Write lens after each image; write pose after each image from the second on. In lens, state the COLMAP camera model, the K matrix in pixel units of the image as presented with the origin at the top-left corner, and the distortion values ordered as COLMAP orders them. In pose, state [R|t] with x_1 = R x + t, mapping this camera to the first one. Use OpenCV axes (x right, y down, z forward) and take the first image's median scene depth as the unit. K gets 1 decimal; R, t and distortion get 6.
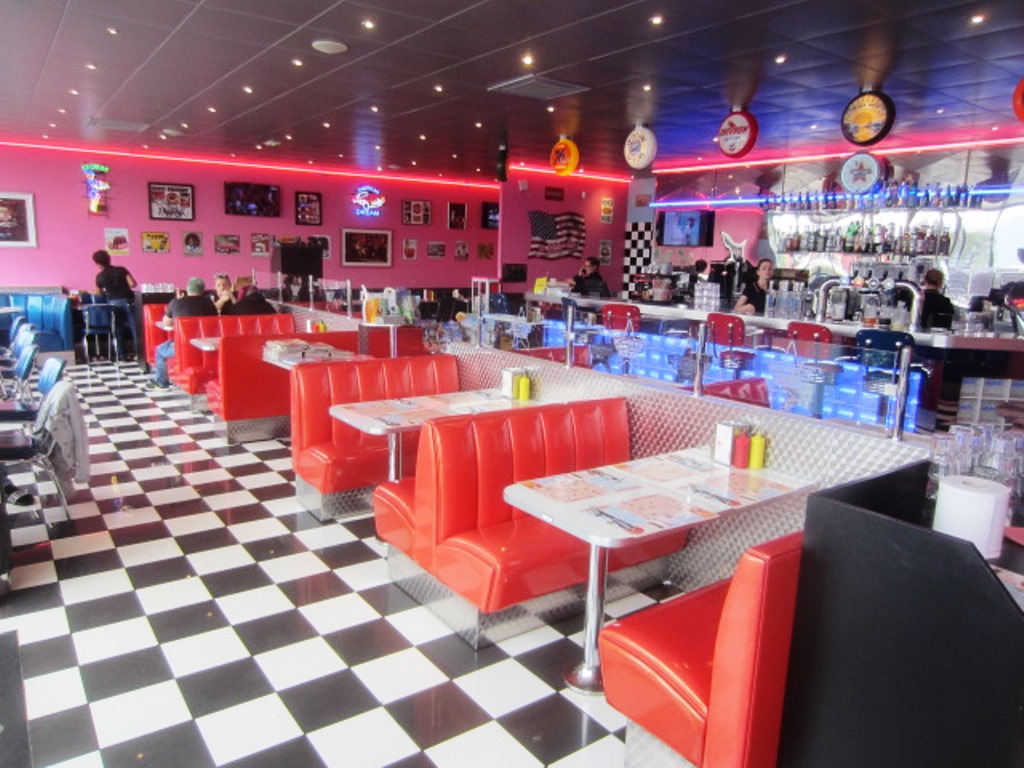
lens RADIAL K [[719.6, 0, 515.5], [0, 719.6, 382.8], [0, 0, 1]] dist [-0.037722, 0.009656]
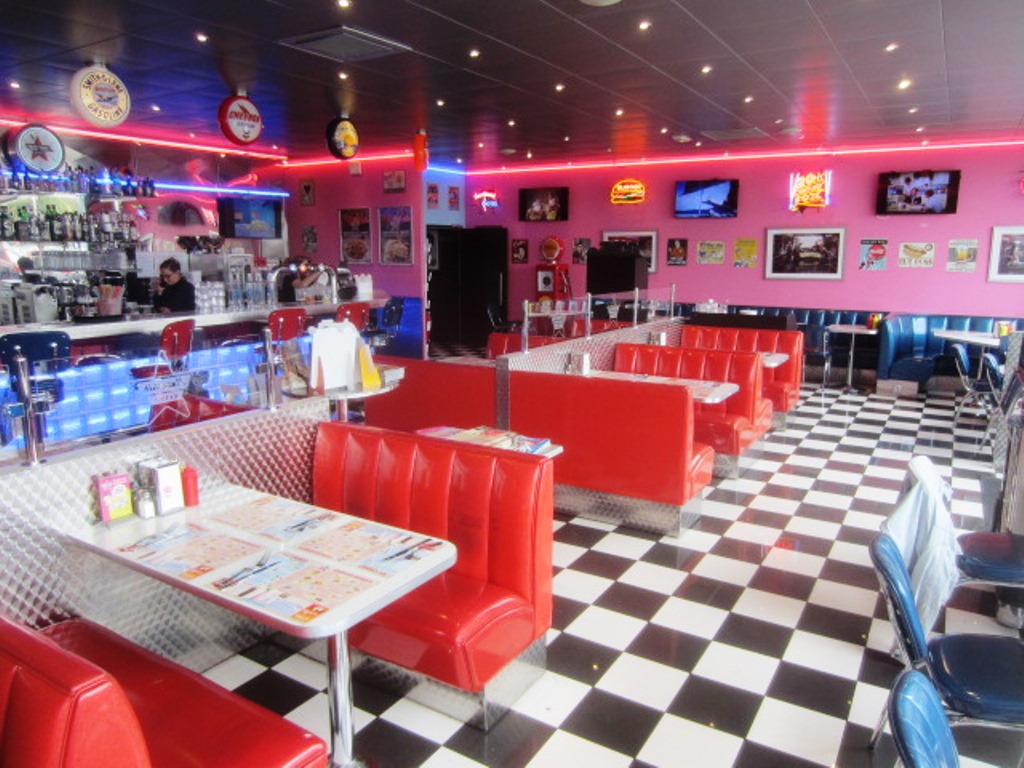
lens RADIAL K [[719.6, 0, 515.5], [0, 719.6, 382.8], [0, 0, 1]] dist [-0.037722, 0.009656]
pose [[-0.364570, -0.198713, 0.909726, -0.398748], [0.150520, 0.951541, 0.268168, -0.116963], [-0.918930, 0.234698, -0.316993, 0.564455]]
